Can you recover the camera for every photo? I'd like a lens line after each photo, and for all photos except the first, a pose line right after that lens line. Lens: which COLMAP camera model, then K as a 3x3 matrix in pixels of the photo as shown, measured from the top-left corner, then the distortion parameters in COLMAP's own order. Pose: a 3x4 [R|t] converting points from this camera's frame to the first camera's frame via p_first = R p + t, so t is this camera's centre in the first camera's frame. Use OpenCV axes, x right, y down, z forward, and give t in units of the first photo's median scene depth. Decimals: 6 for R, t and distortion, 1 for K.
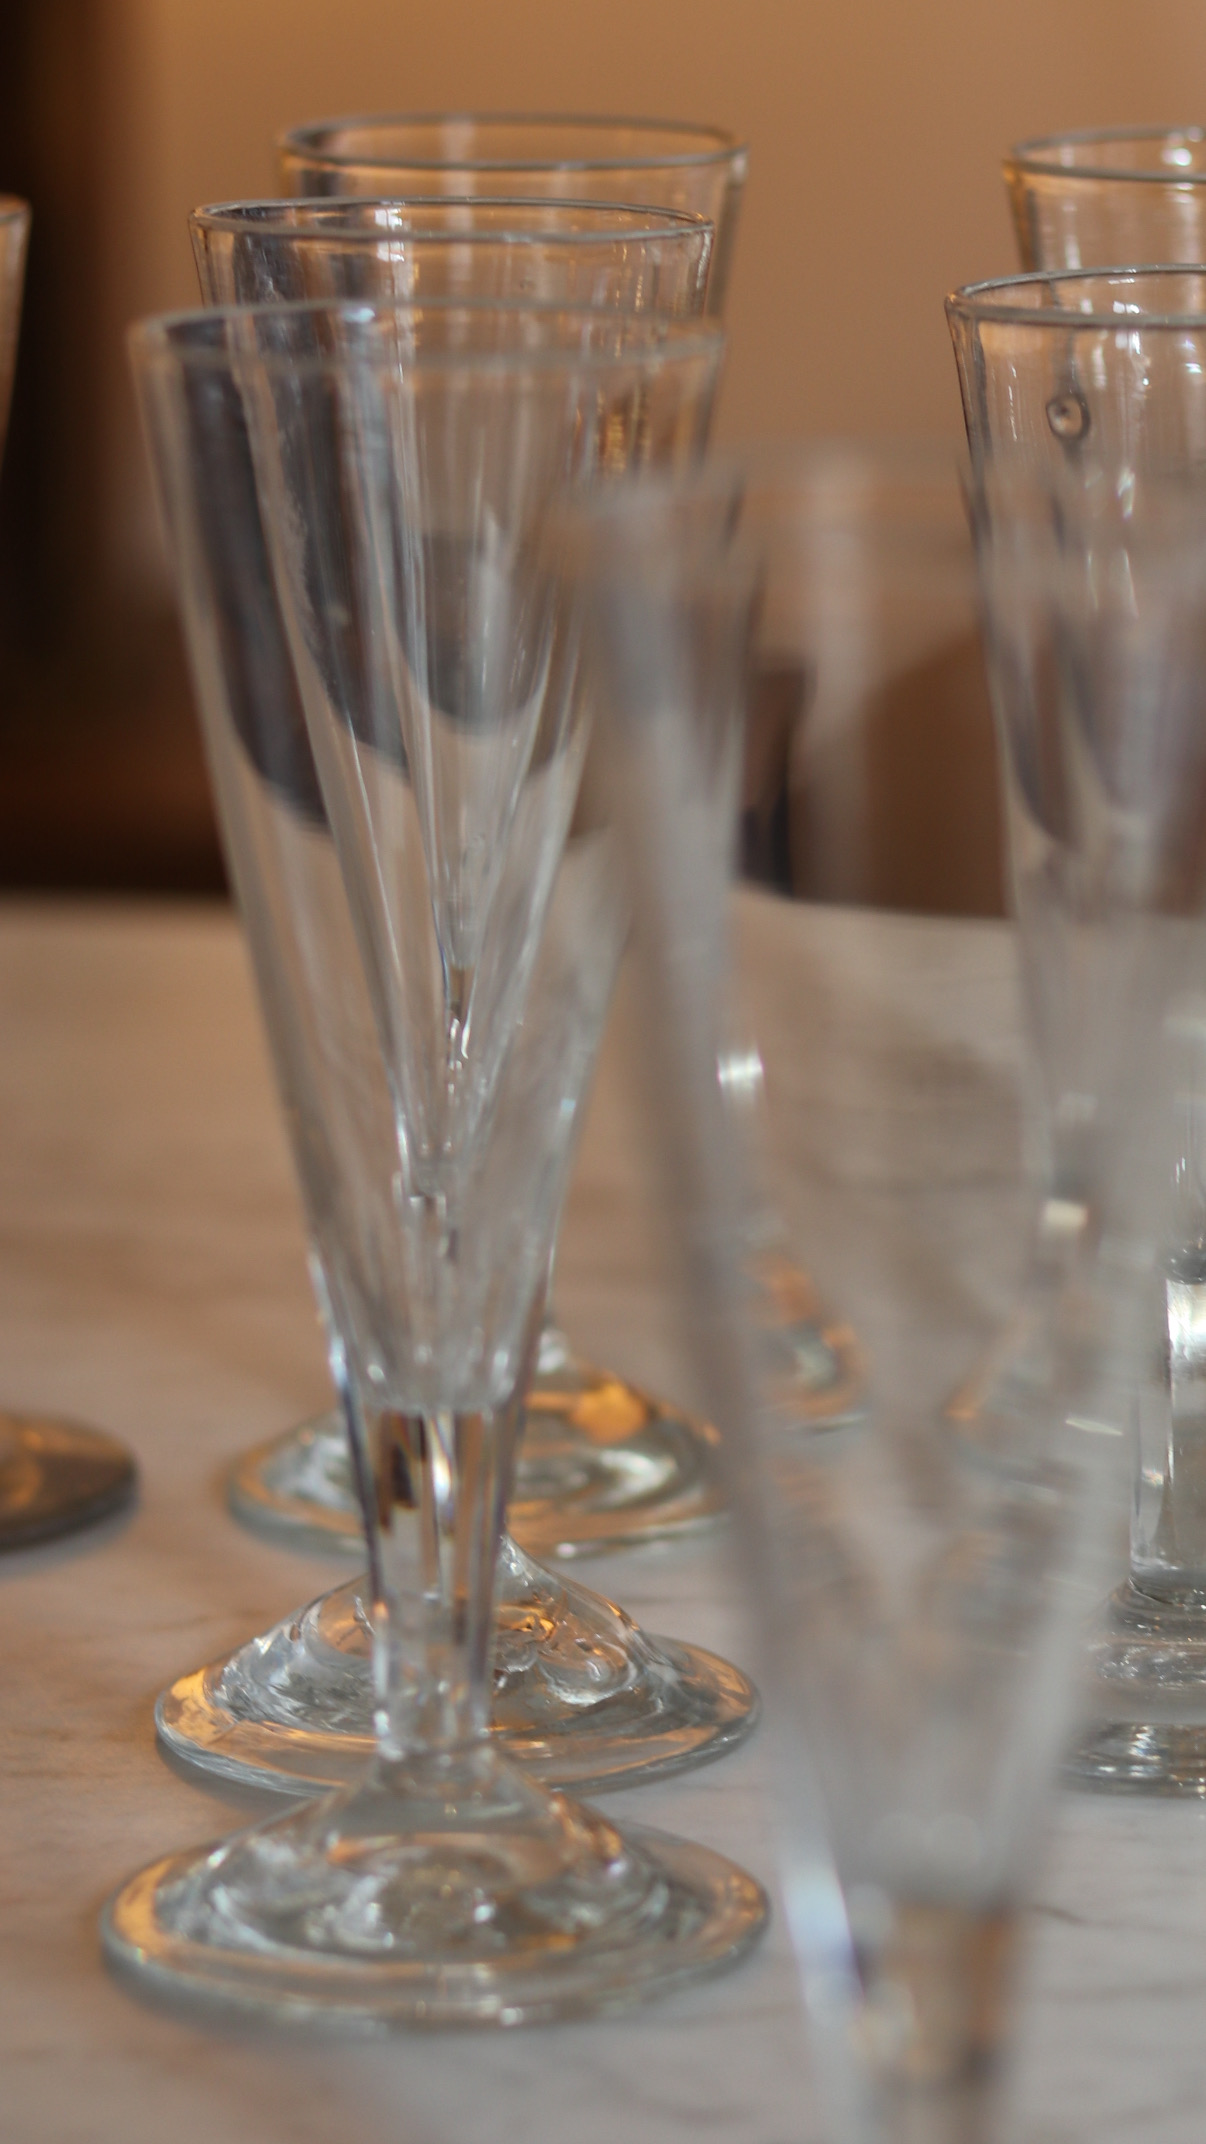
lens RADIAL K [[5957.3, 0, 604.6], [0, 5957.3, 1070.1], [0, 0, 1]] dist [-0.271879, 0.000000]
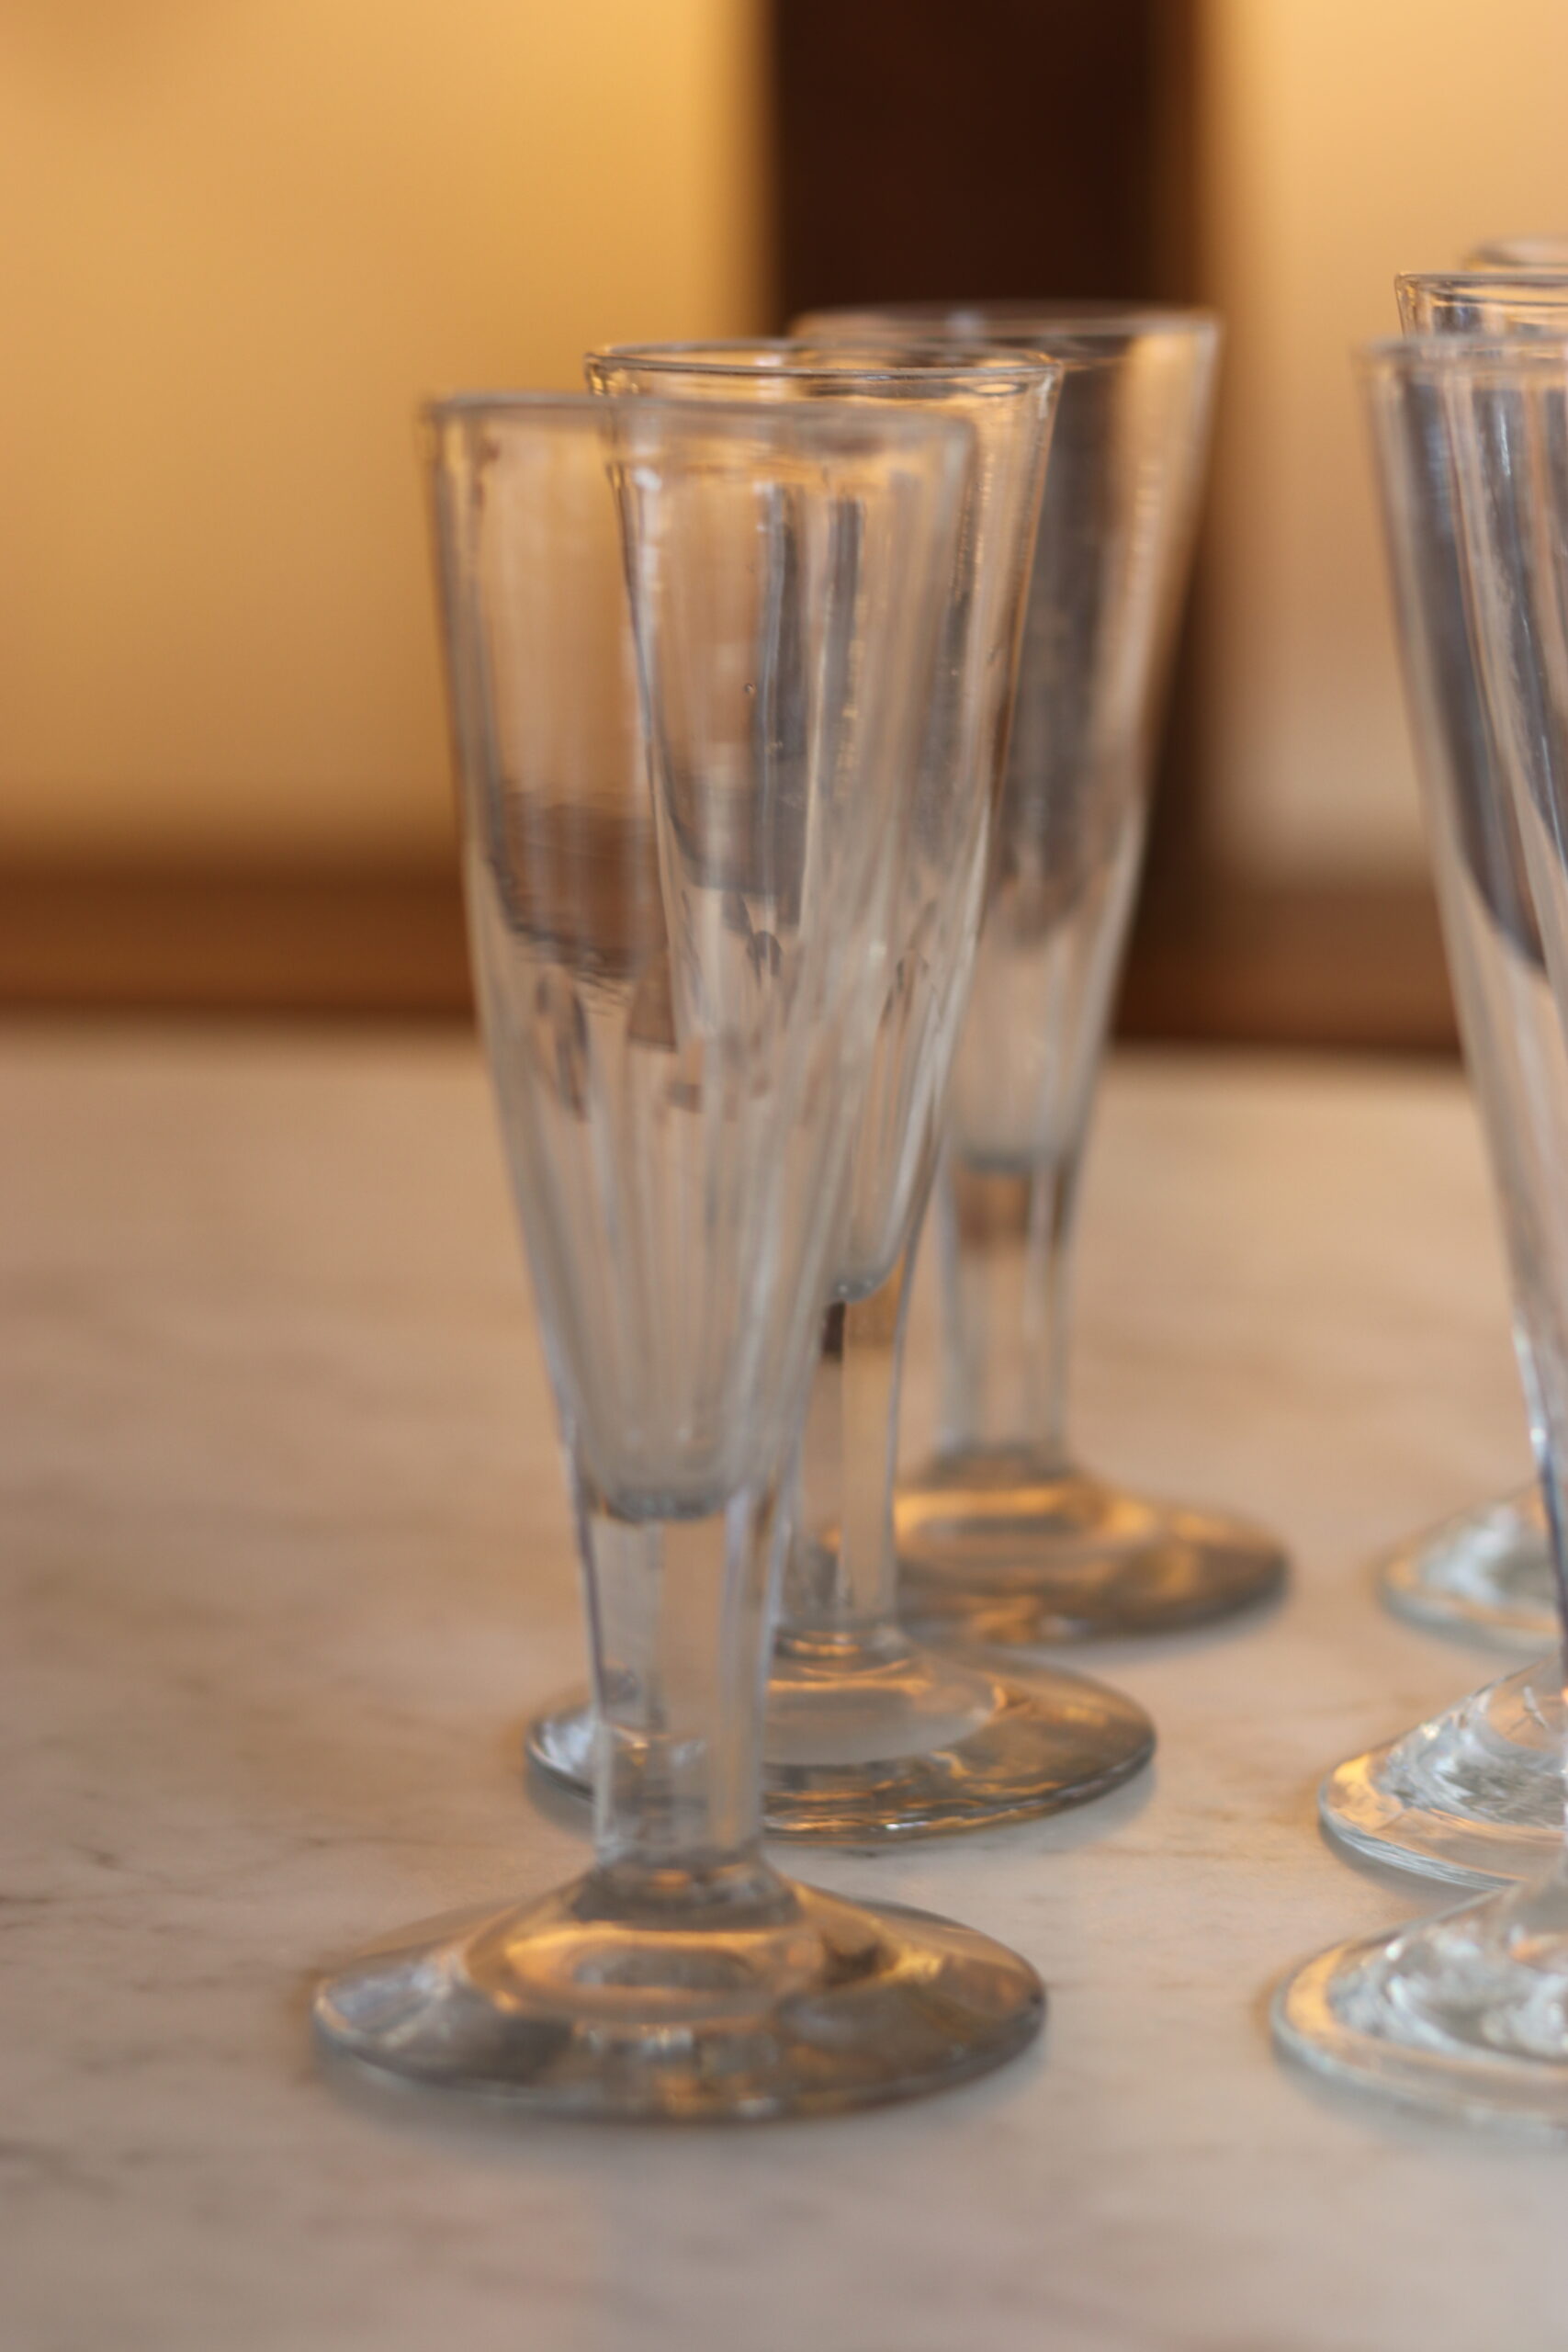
lens RADIAL K [[5355.8, 0, 784.0], [0, 5355.8, 1175.7], [0, 0, 1]] dist [-0.196040, 0.000000]
pose [[0.985786, 0.027886, -0.165677, -0.022720], [-0.029165, 0.999561, -0.005293, 0.014192], [0.165457, 0.010050, 0.986166, 0.124300]]
